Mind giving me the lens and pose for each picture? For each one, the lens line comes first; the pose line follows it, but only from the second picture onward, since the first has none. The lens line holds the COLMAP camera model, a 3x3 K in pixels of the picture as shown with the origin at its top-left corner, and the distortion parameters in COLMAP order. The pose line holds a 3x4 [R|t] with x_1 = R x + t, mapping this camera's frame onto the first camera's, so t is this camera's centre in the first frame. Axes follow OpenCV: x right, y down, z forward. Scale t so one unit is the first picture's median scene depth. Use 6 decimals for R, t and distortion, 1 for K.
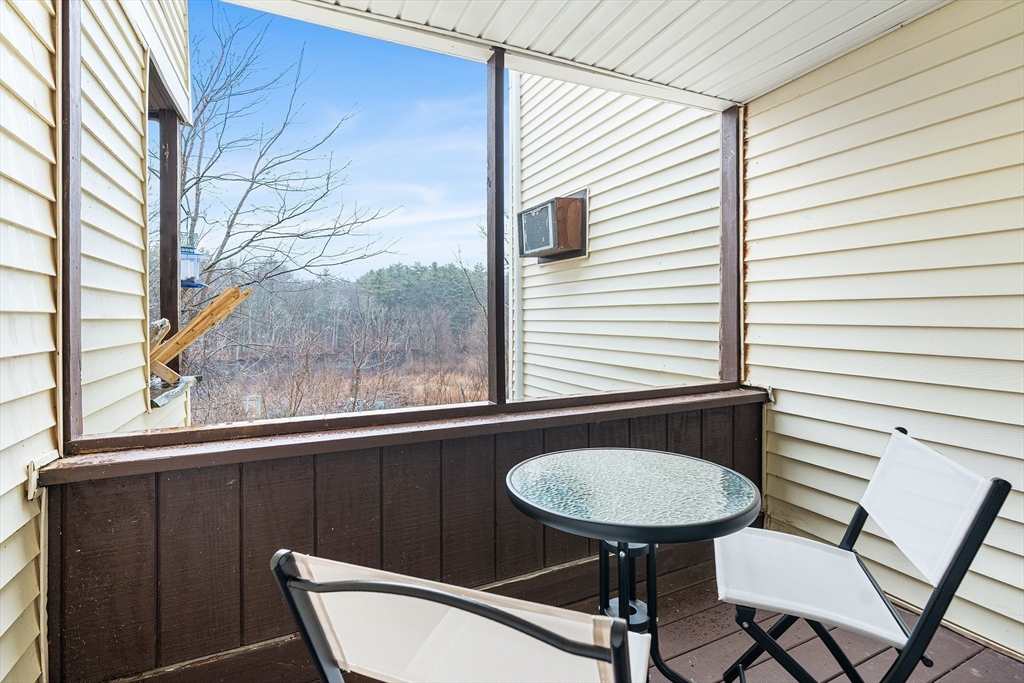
lens RADIAL K [[475.7, 0, 507.4], [0, 475.7, 316.6], [0, 0, 1]] dist [-0.010168, 0.004850]
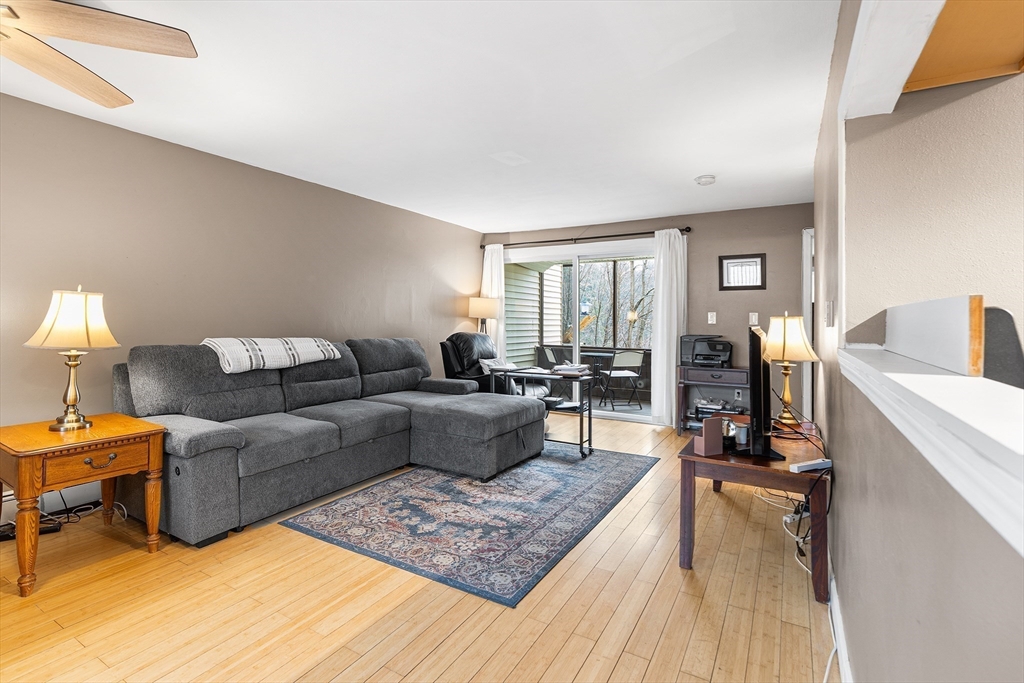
lens RADIAL K [[475.7, 0, 509.2], [0, 475.7, 318.2], [0, 0, 1]] dist [-0.010168, 0.004850]
pose [[0.568642, 0.010462, -0.822518, 2.517771], [-0.014773, 0.999888, 0.002505, -0.060911], [0.822452, 0.010727, 0.568733, -1.842752]]
